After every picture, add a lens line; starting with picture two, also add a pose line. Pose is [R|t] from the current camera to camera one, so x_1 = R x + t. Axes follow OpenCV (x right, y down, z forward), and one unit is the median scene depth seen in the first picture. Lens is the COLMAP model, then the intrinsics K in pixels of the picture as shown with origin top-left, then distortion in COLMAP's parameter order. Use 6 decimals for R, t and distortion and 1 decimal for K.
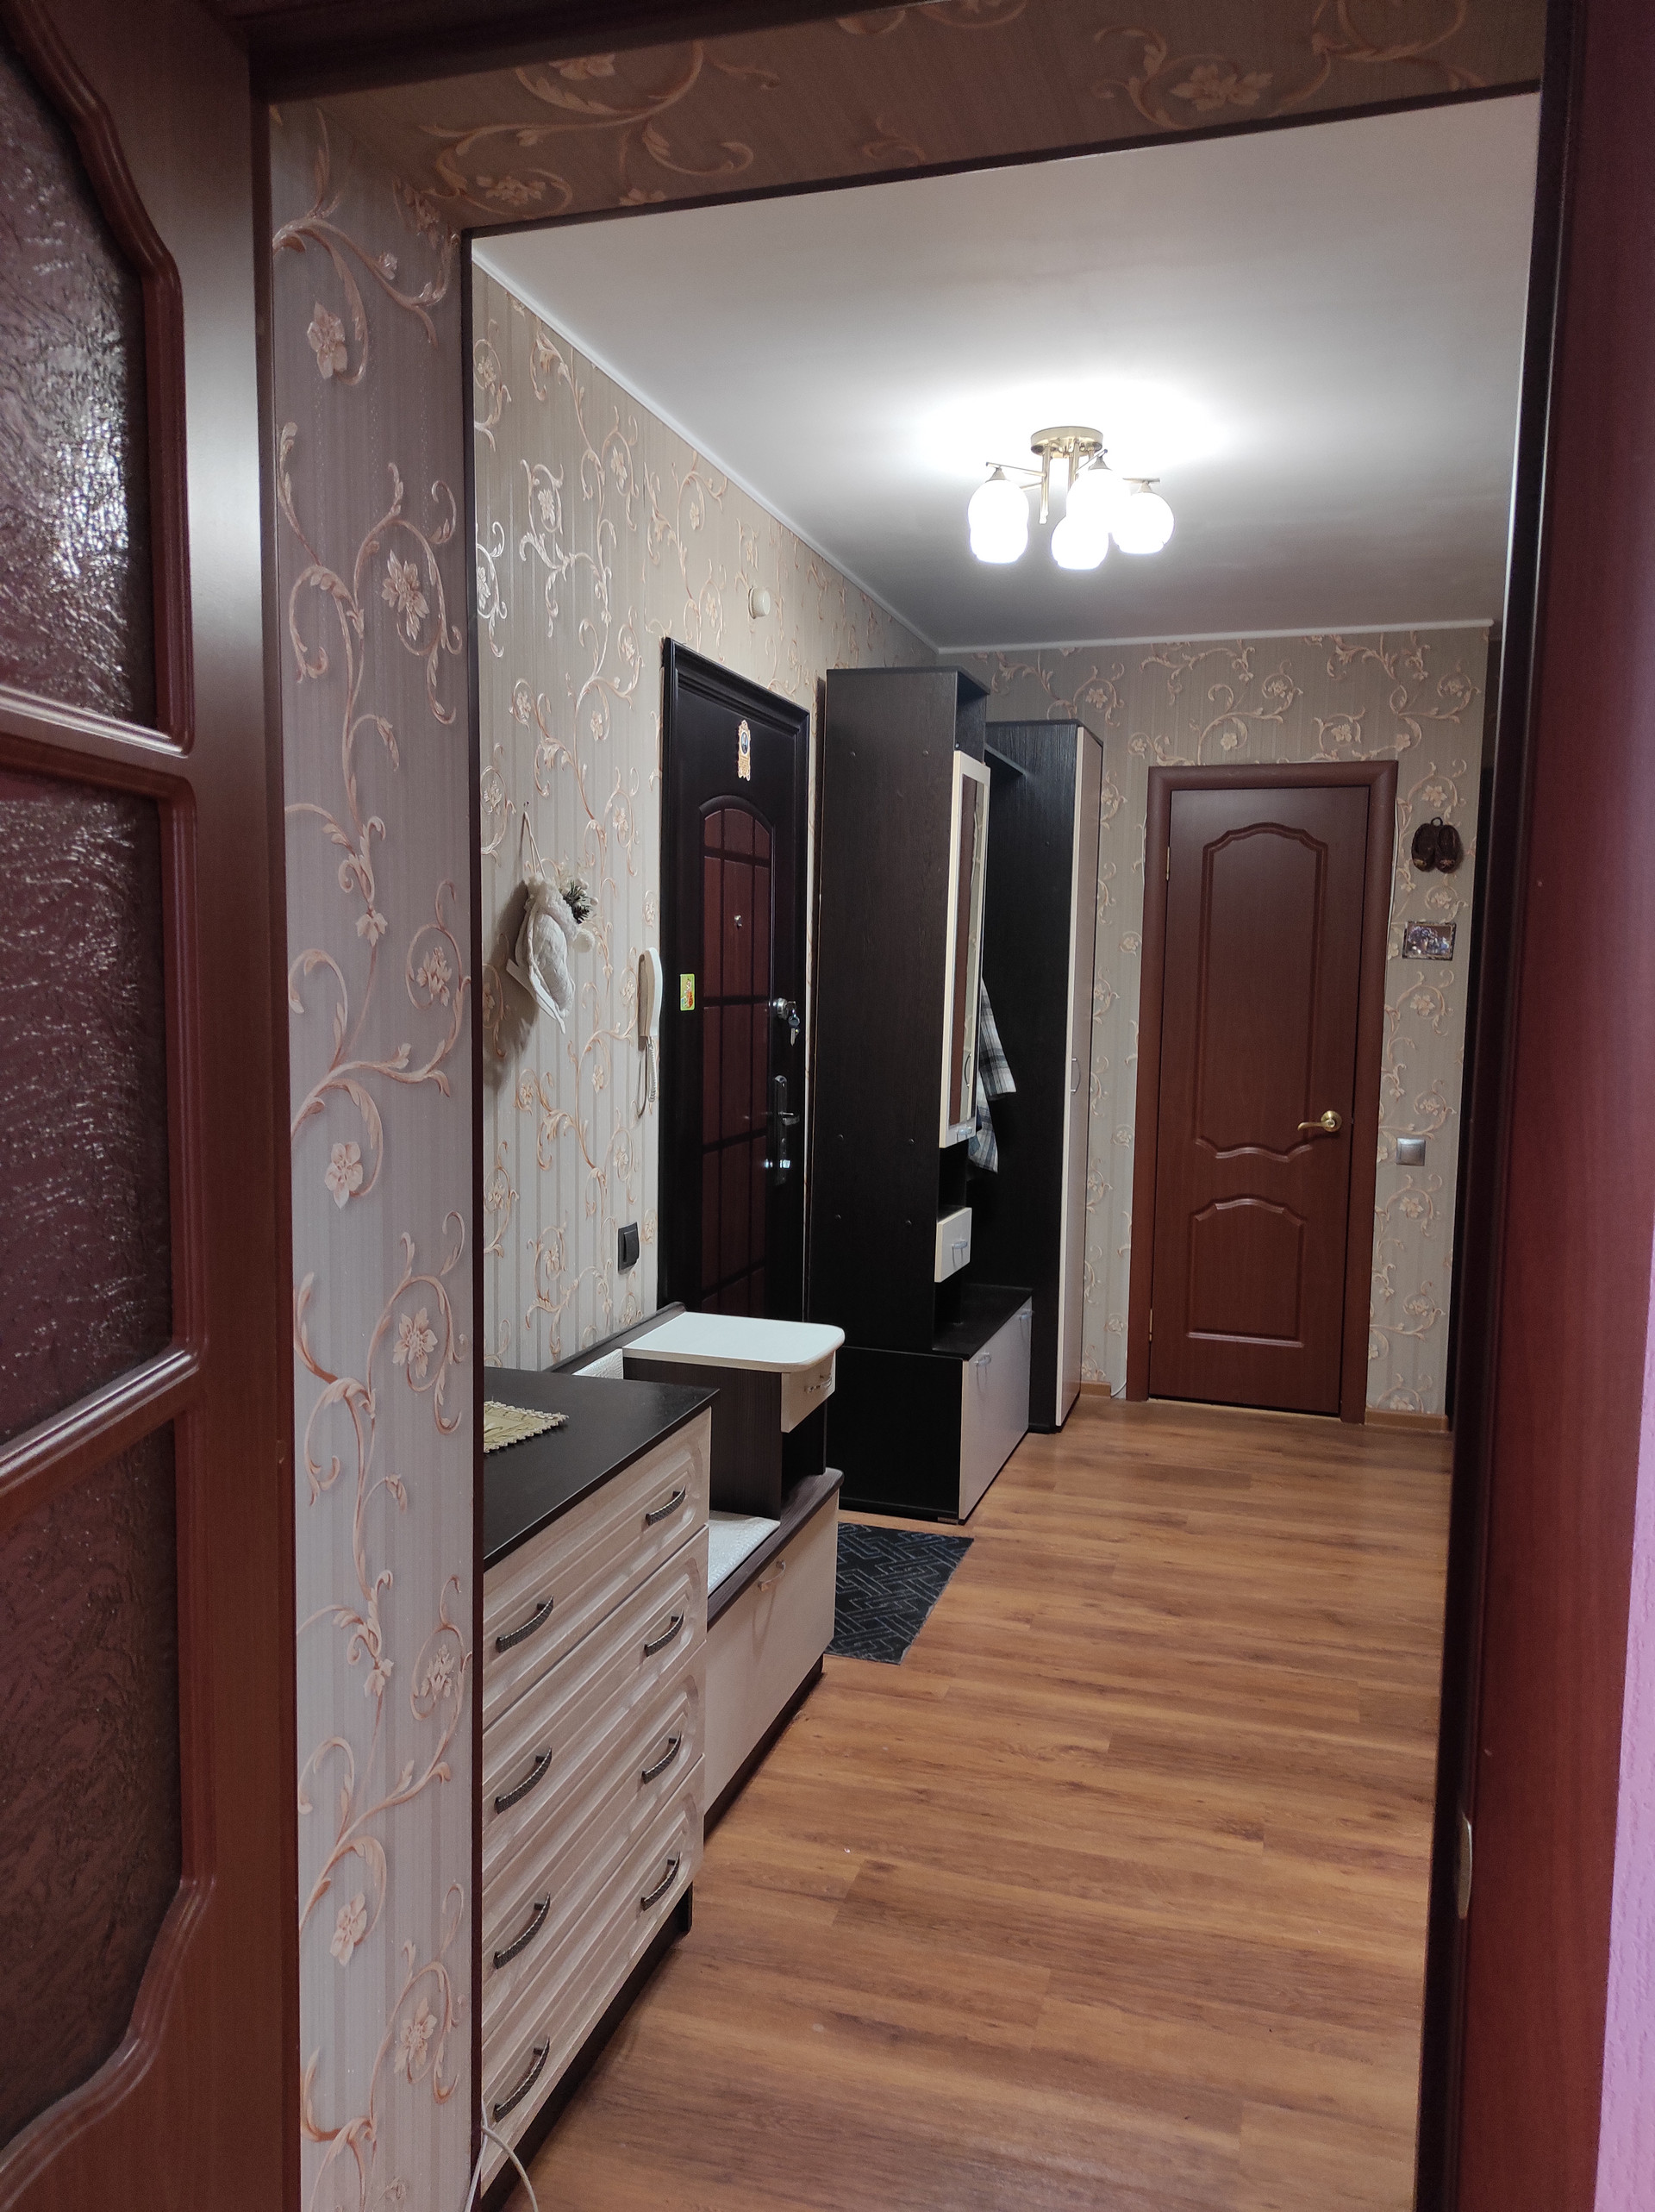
lens RADIAL K [[1575.1, 0, 835.4], [0, 1575.1, 1120.5], [0, 0, 1]] dist [0.071038, -0.063235]
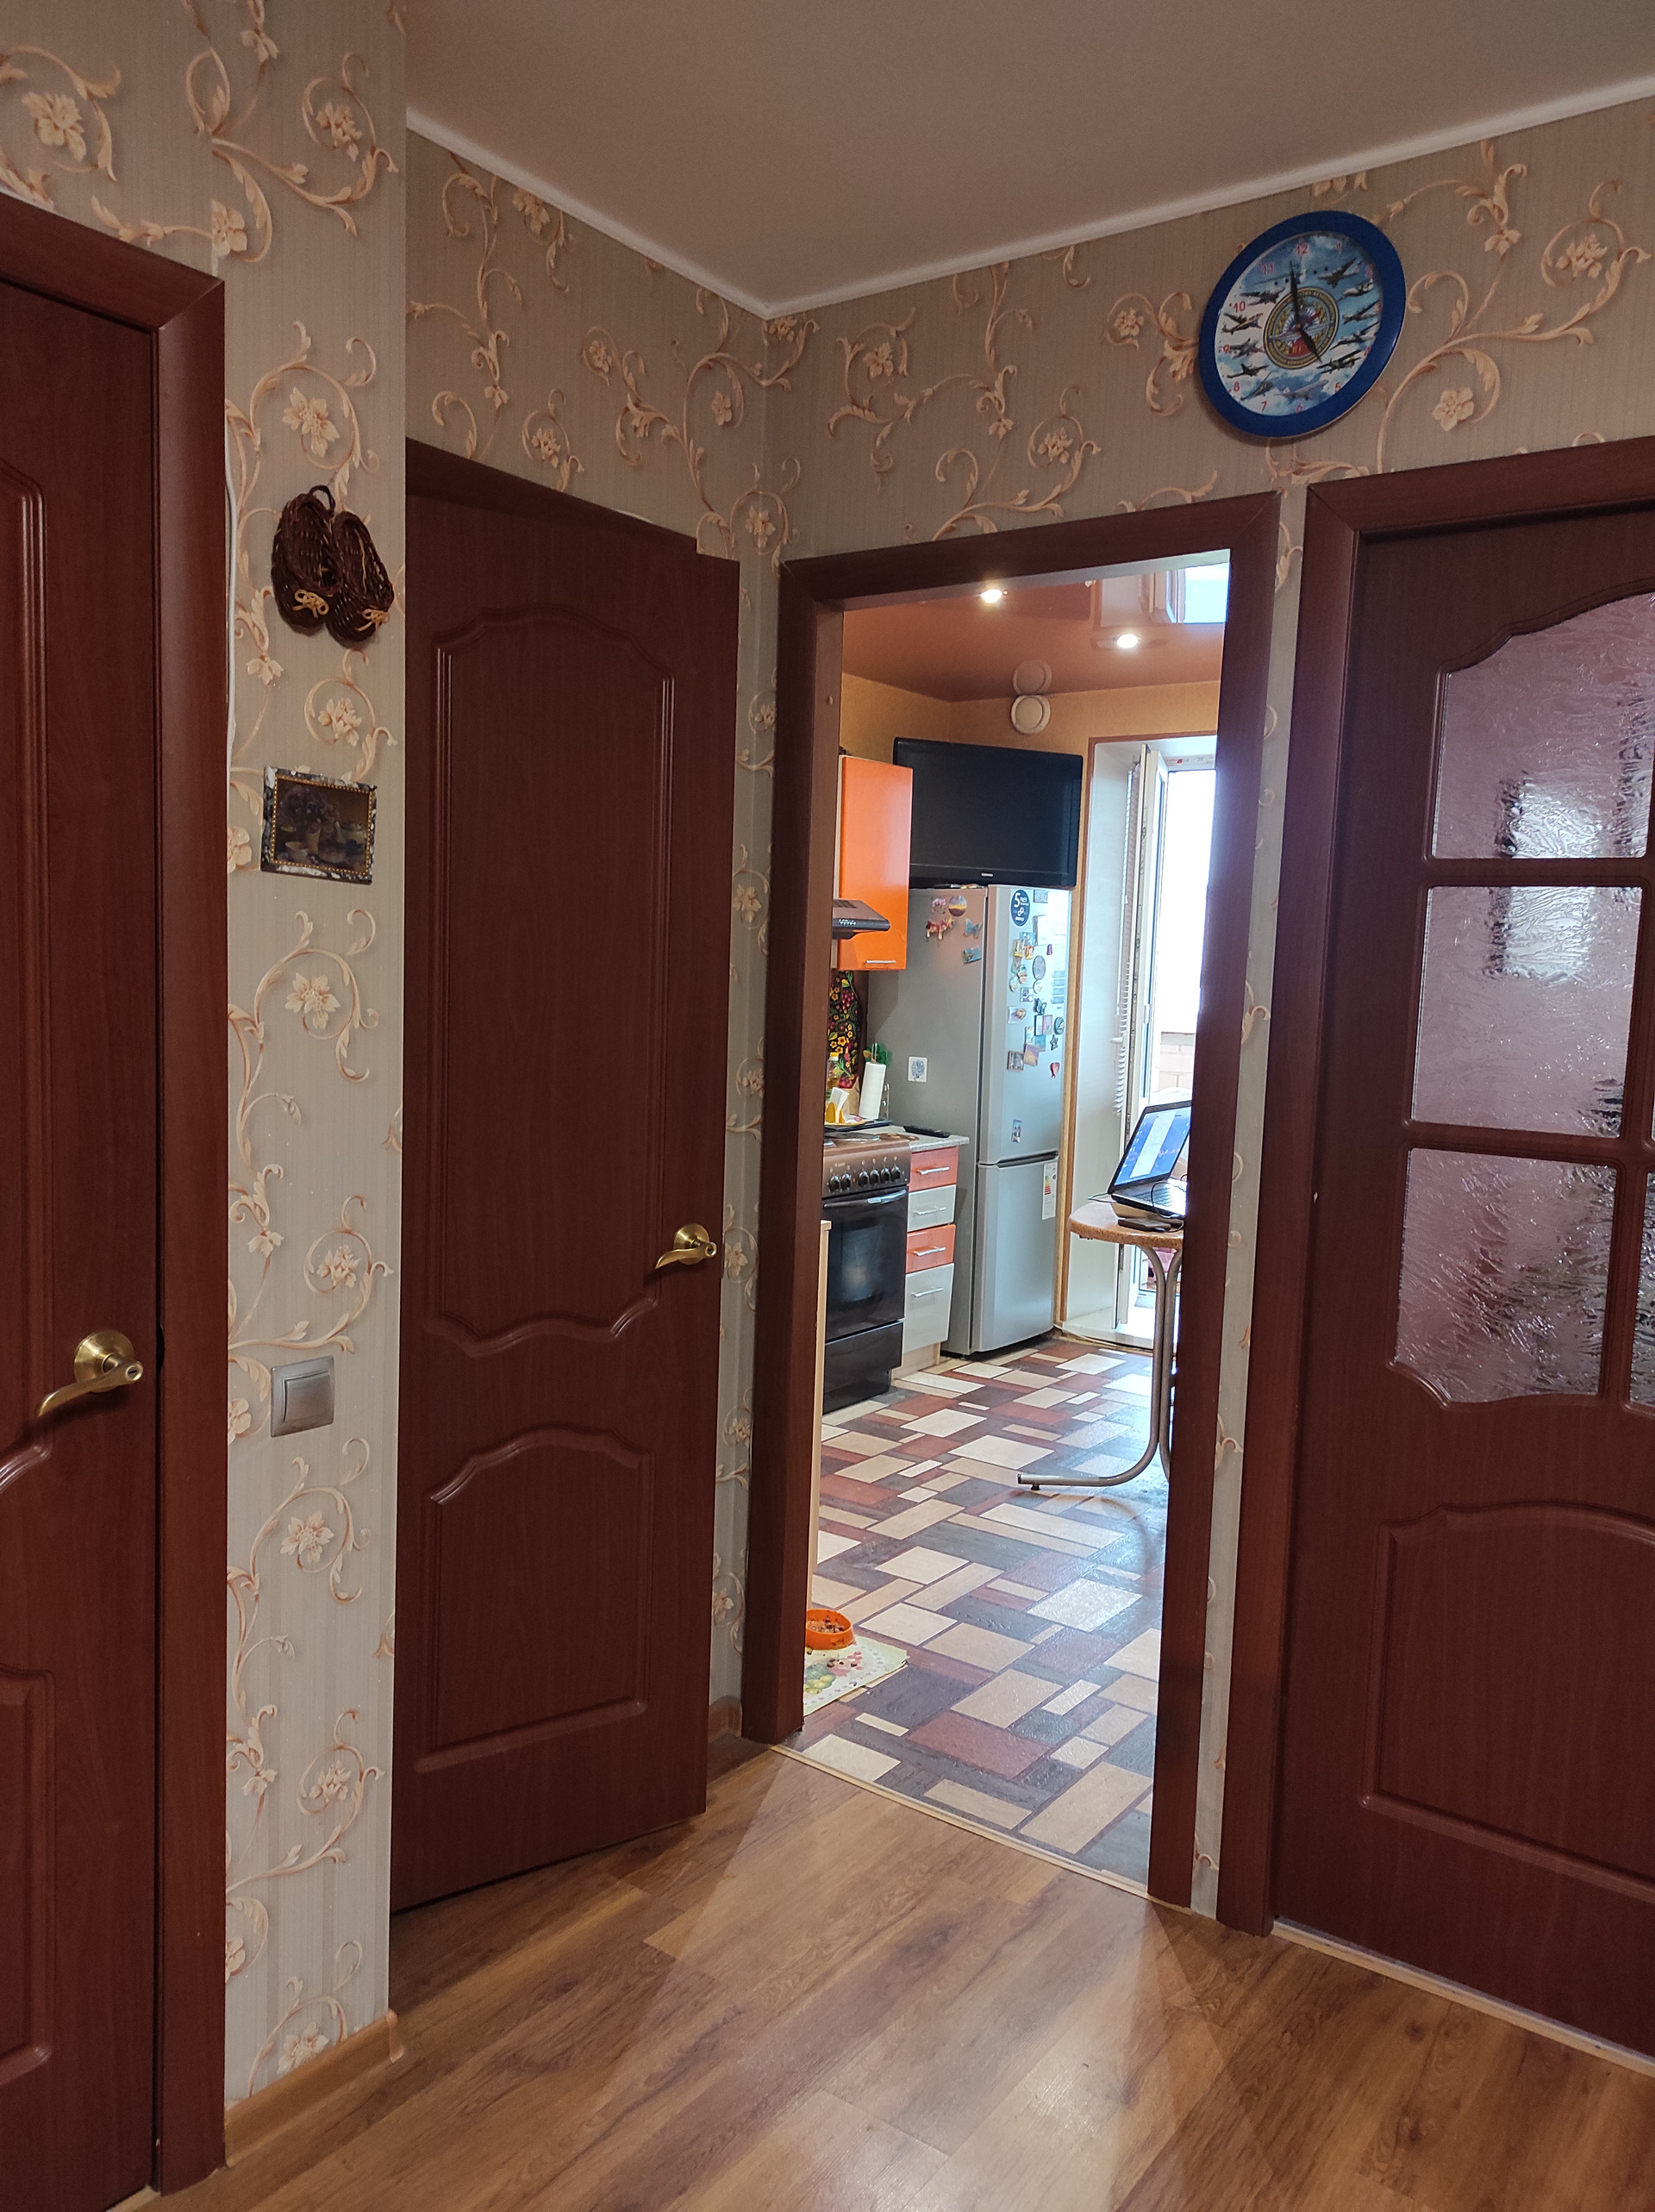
lens RADIAL K [[1622.2, 0, 811.2], [0, 1622.2, 1133.7], [0, 0, 1]] dist [0.052355, -0.054604]
pose [[0.332684, -0.099419, 0.937783, 0.063509], [0.066298, 0.994433, 0.081905, -0.084122], [-0.940705, 0.034924, 0.337423, 0.981055]]
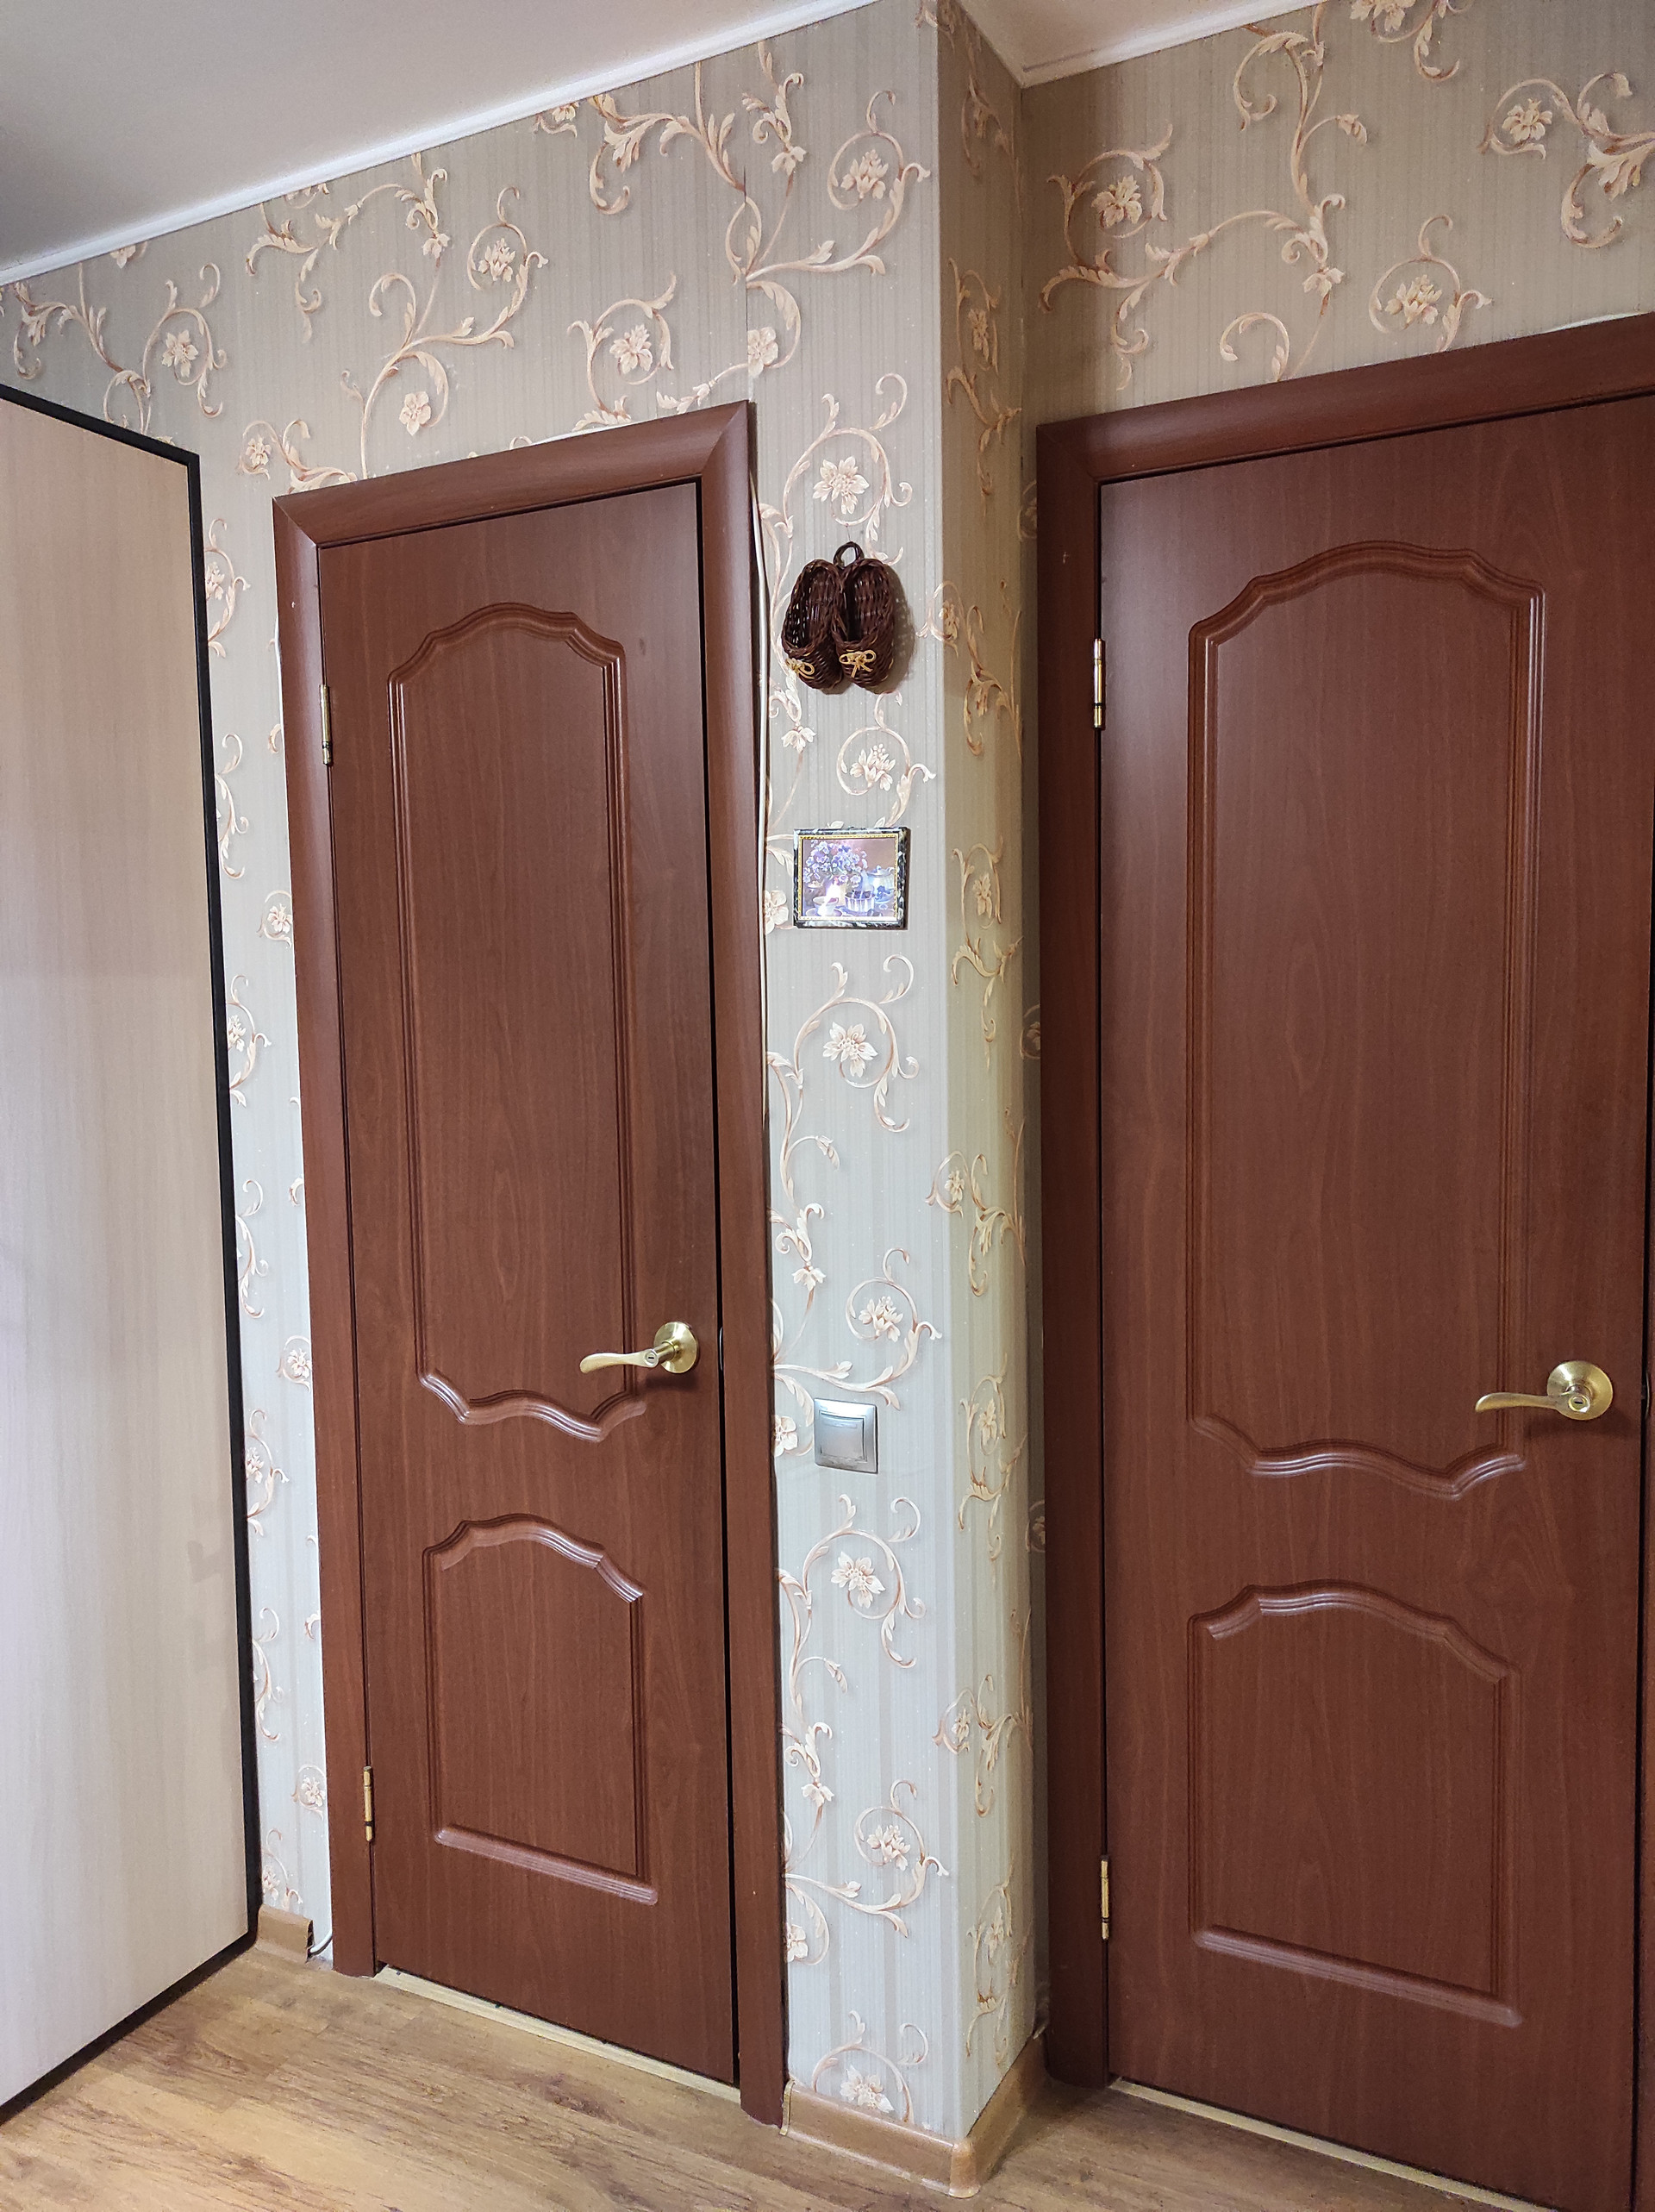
lens RADIAL K [[1599.4, 0, 825.2], [0, 1599.4, 1117.2], [0, 0, 1]] dist [0.056446, -0.062213]
pose [[0.986381, -0.018507, -0.163434, 0.546328], [0.015335, 0.999669, -0.020649, -0.062904], [0.163762, 0.017861, 0.986338, 0.803577]]
